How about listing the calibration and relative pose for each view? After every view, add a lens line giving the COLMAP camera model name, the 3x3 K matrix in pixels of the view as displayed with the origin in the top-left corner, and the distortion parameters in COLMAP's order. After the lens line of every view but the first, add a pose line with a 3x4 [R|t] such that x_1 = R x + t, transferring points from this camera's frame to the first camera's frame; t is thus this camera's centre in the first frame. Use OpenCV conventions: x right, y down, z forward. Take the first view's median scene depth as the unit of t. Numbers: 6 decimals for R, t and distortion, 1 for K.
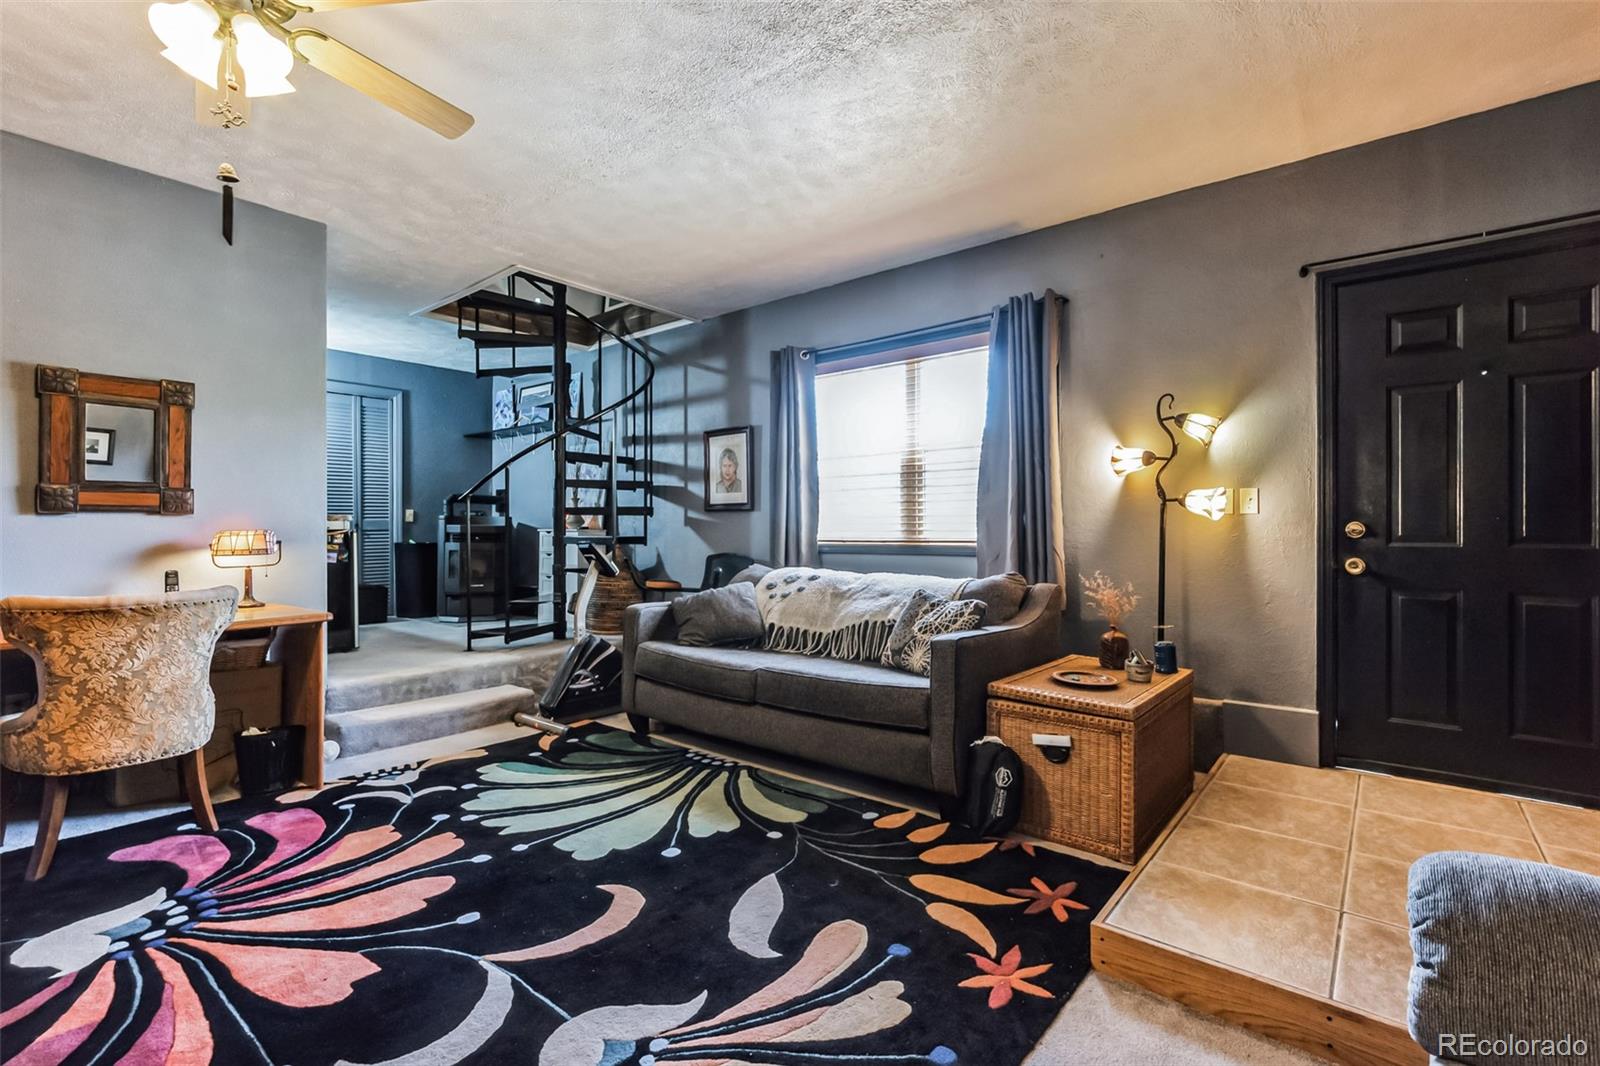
lens RADIAL K [[718.3, 0, 810.5], [0, 718.3, 529.8], [0, 0, 1]] dist [0.001437, 0.000009]
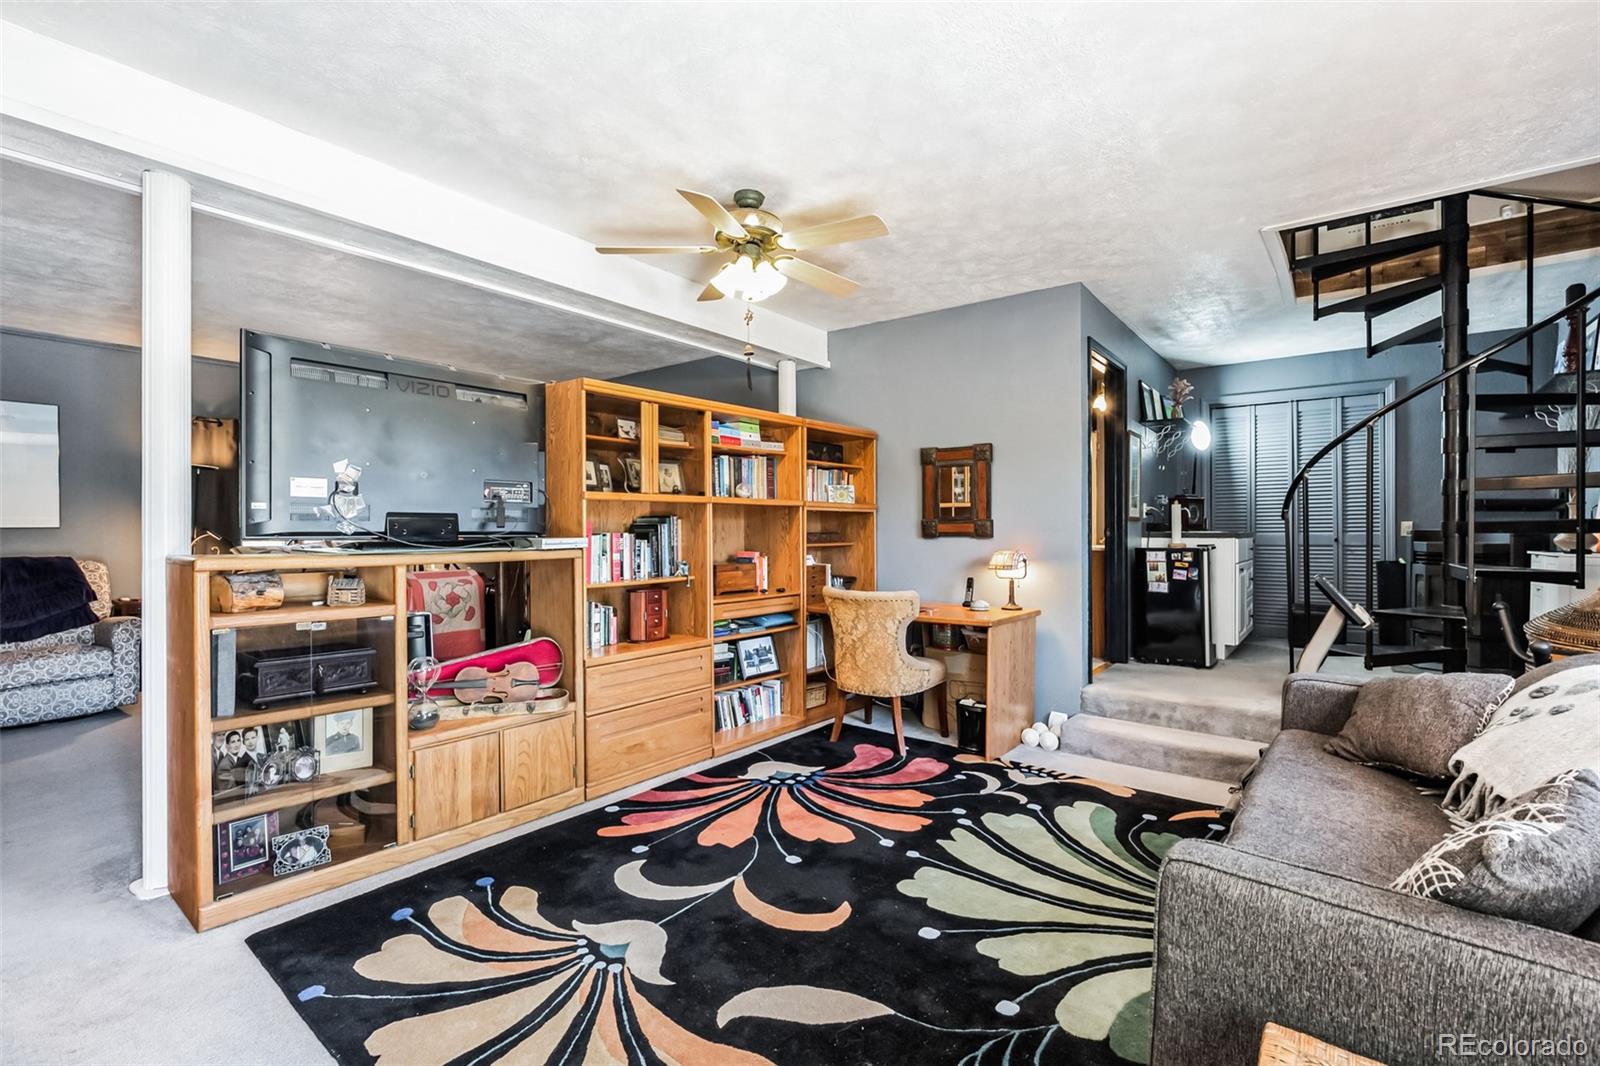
lens RADIAL K [[718.3, 0, 810.5], [0, 718.3, 529.8], [0, 0, 1]] dist [0.001437, 0.000009]
pose [[0.019586, -0.000398, -0.999808, 0.652772], [-0.000451, 1.000000, -0.000407, -0.045714], [0.999808, 0.000459, 0.019586, 0.789983]]
